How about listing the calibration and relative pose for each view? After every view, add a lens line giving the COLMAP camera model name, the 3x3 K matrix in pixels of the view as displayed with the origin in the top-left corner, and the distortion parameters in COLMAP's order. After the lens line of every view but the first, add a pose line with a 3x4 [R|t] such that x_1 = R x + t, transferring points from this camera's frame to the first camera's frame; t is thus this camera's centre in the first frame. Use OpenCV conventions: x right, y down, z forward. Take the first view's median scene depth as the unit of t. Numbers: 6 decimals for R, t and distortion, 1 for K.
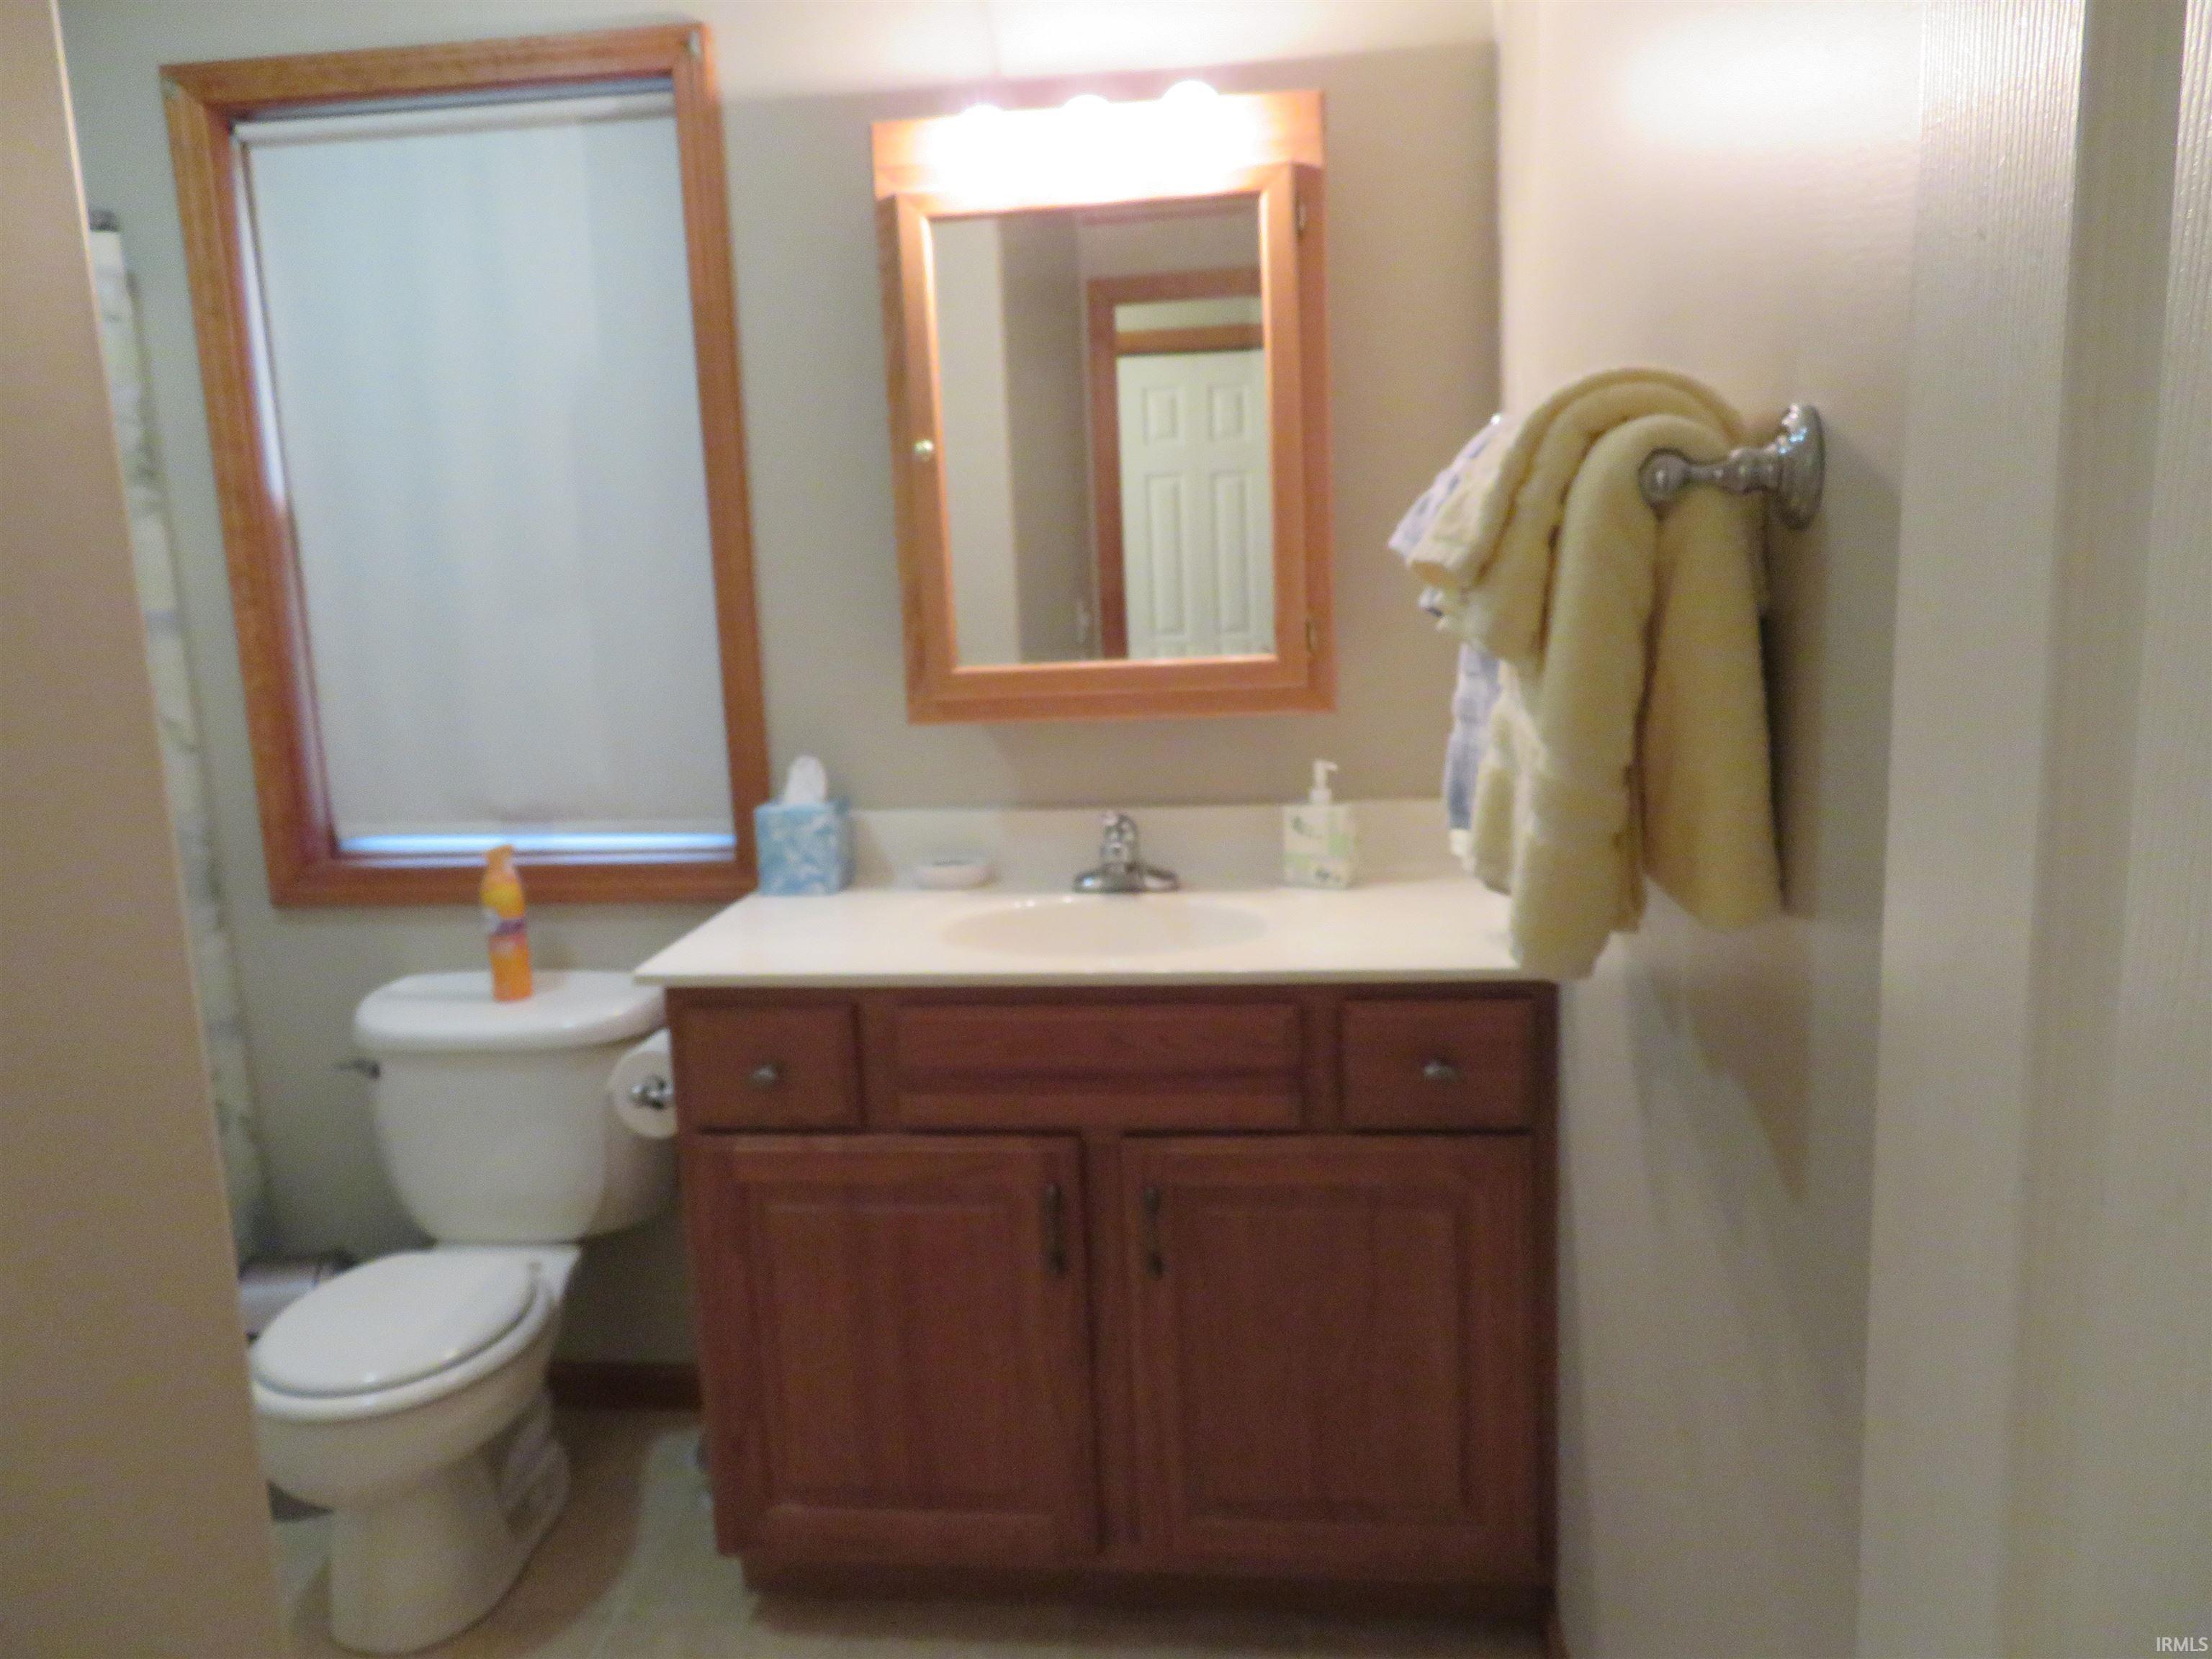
lens RADIAL K [[1599.4, 0, 1101.1], [0, 1599.4, 823.7], [0, 0, 1]] dist [-0.019432, 0.016430]
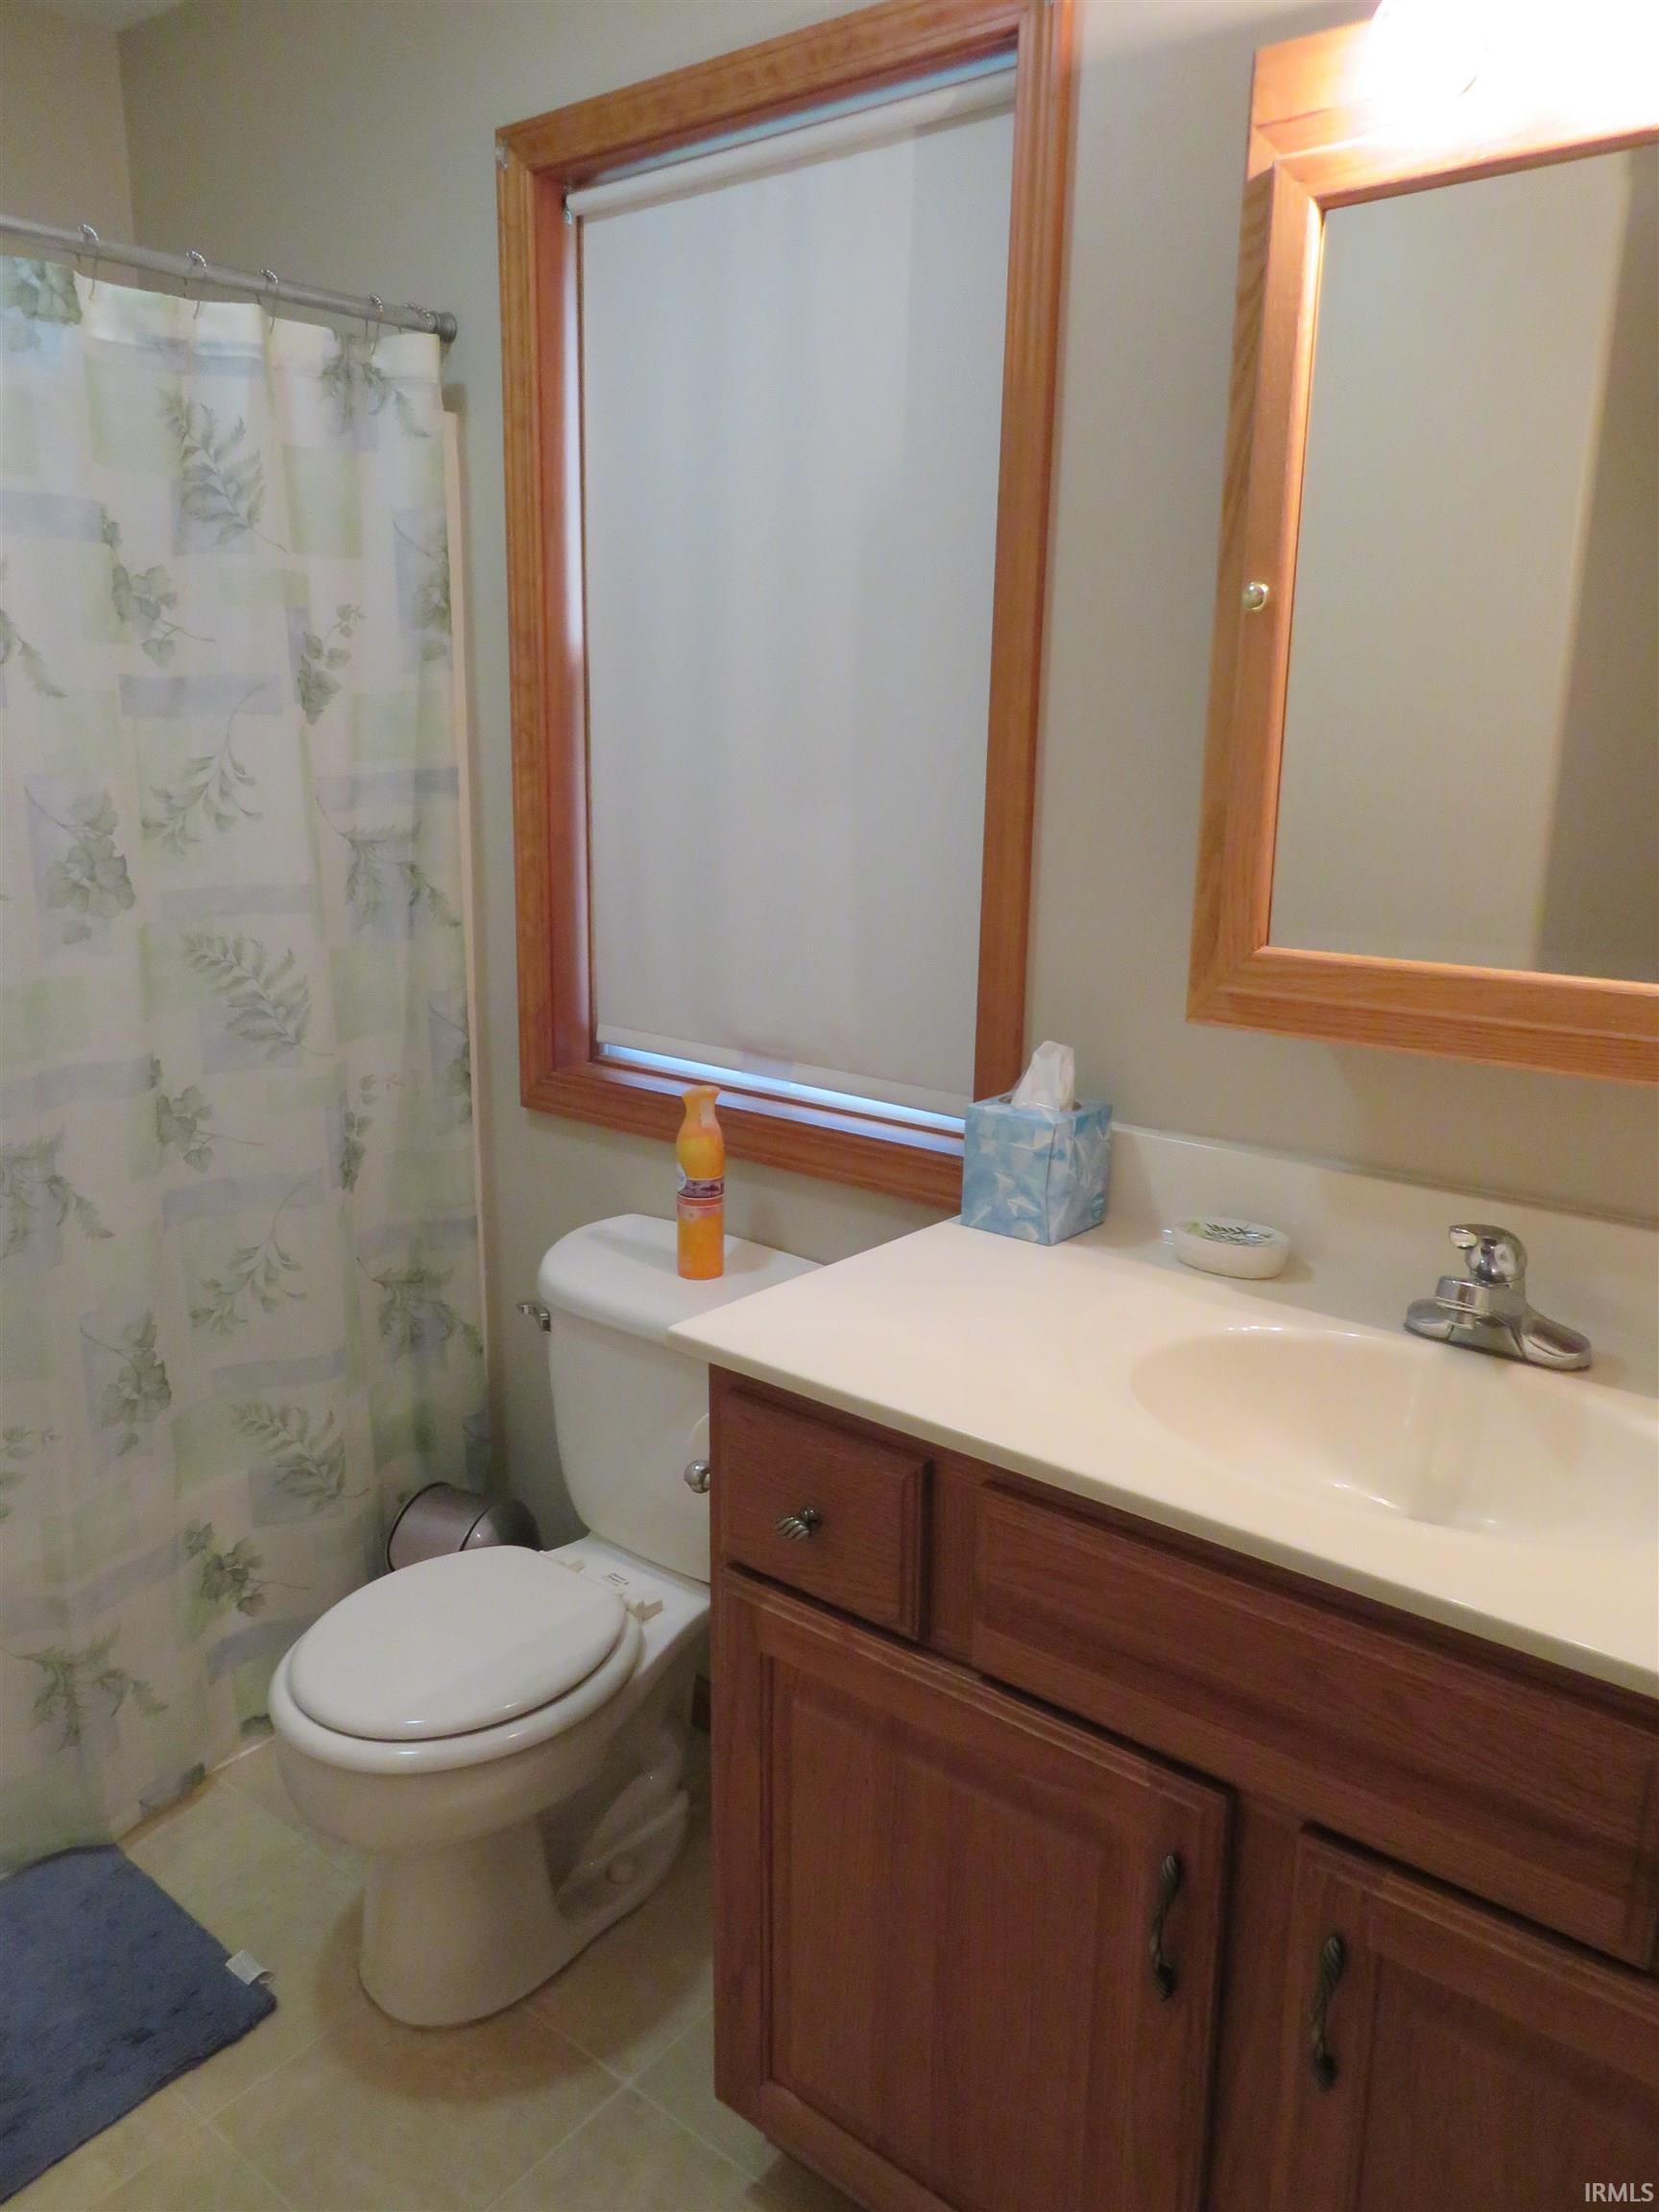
lens RADIAL K [[1599.4, 0, 838.0], [0, 1599.4, 1105.1], [0, 0, 1]] dist [-0.019432, 0.016430]
pose [[0.847313, 0.174253, -0.501694, 0.091332], [-0.142898, 0.984607, 0.100643, -0.072424], [0.511509, -0.013586, 0.859171, 0.359517]]
